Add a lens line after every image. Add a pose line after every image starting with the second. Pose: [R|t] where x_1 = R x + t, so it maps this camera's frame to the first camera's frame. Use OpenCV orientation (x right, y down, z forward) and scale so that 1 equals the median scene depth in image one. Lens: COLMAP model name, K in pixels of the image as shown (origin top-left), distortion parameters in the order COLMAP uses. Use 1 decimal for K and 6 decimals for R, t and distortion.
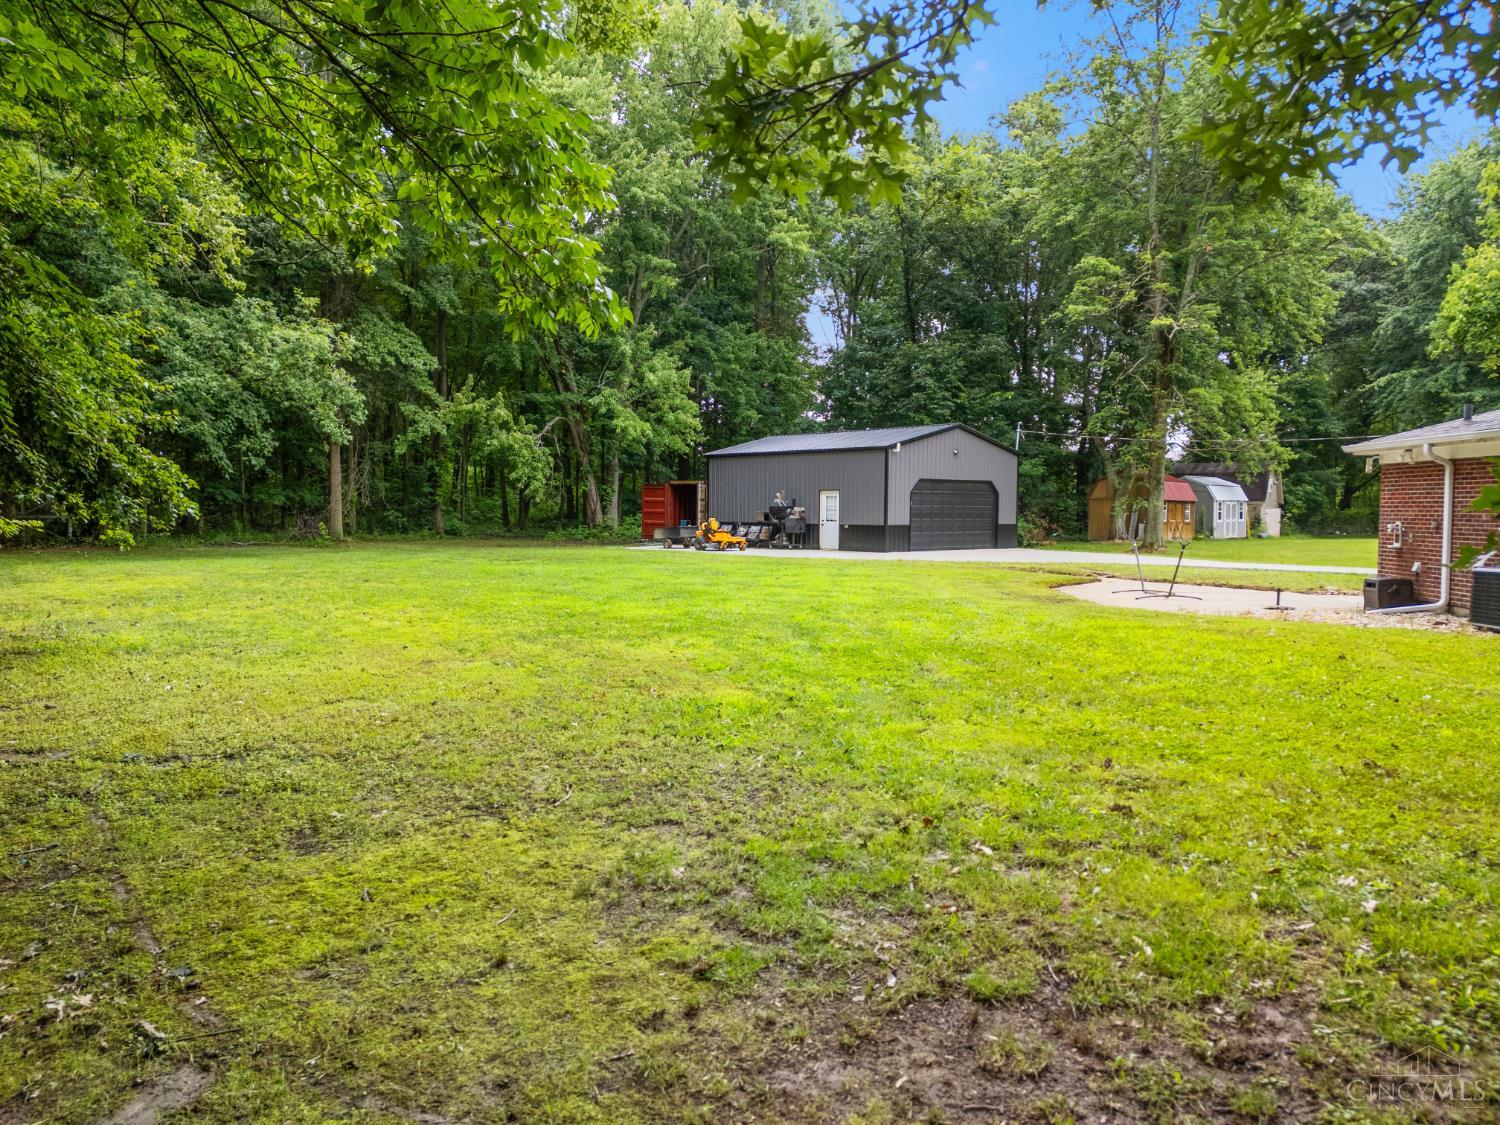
lens RADIAL K [[1066.9, 0, 750.0], [0, 1066.9, 562.5], [0, 0, 1]] dist [0.108515, -0.159900]
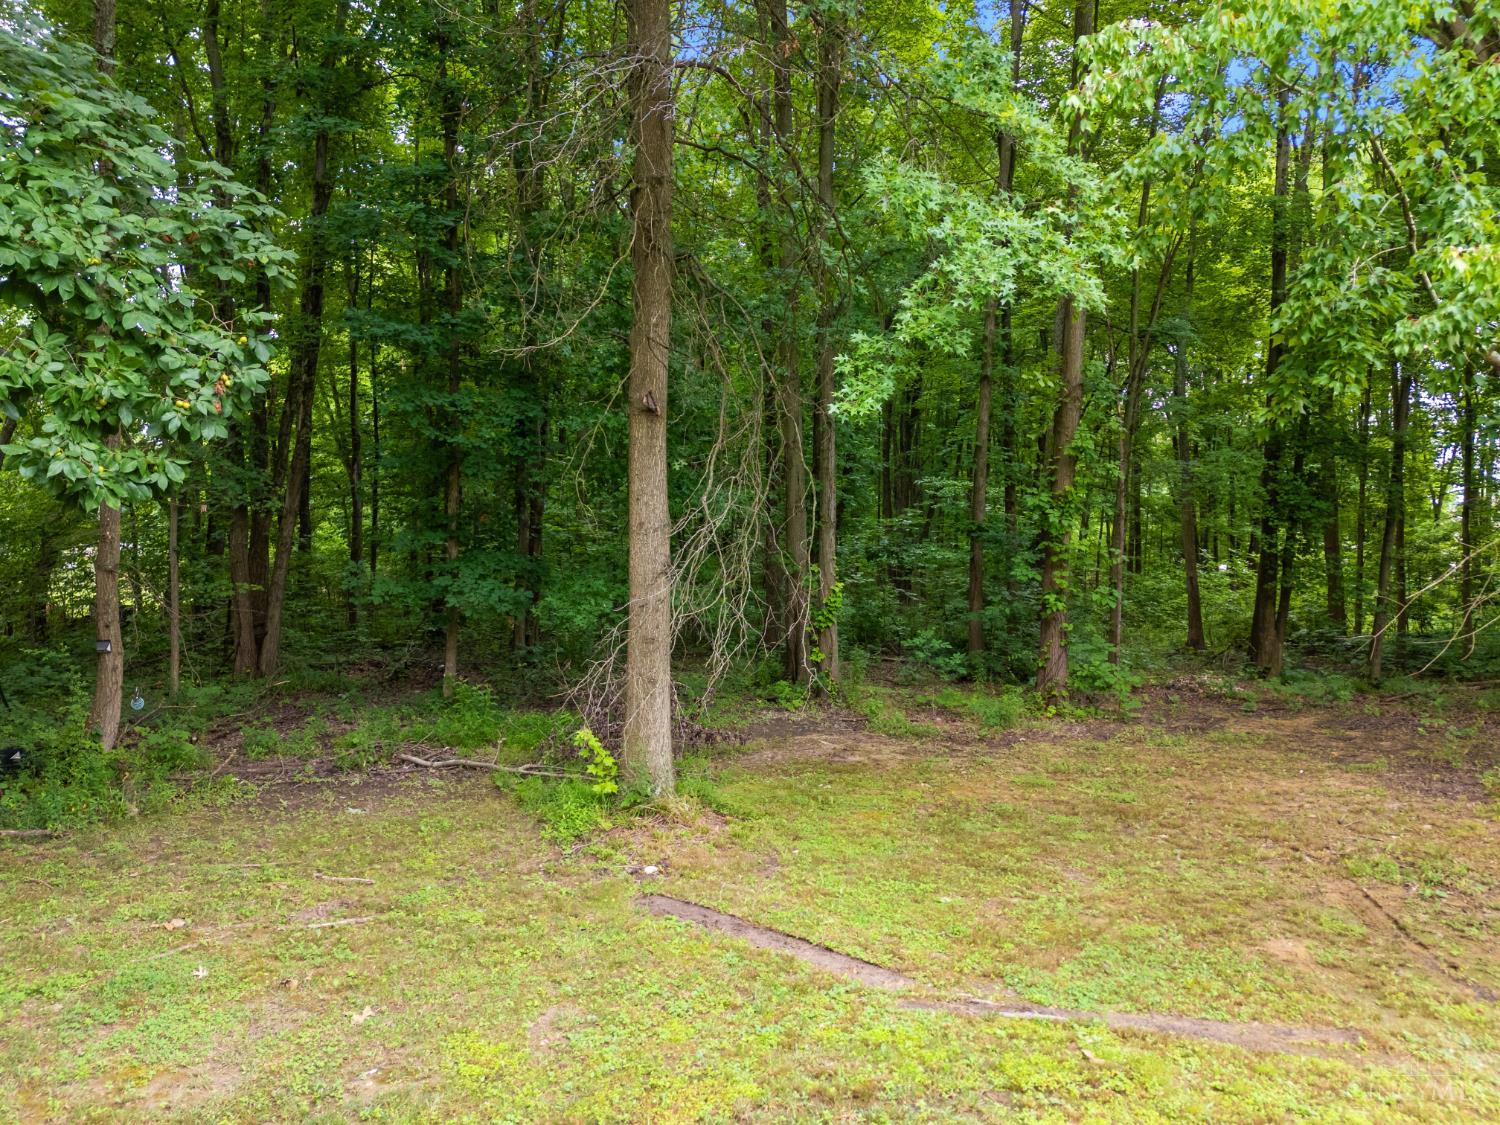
lens RADIAL K [[1066.9, 0, 750.0], [0, 1066.9, 562.5], [0, 0, 1]] dist [0.108515, -0.159900]
pose [[0.849223, -0.004404, -0.528016, -0.236029], [-0.027447, 0.998245, -0.052470, -0.064689], [0.527321, 0.059051, 0.847612, 0.813665]]
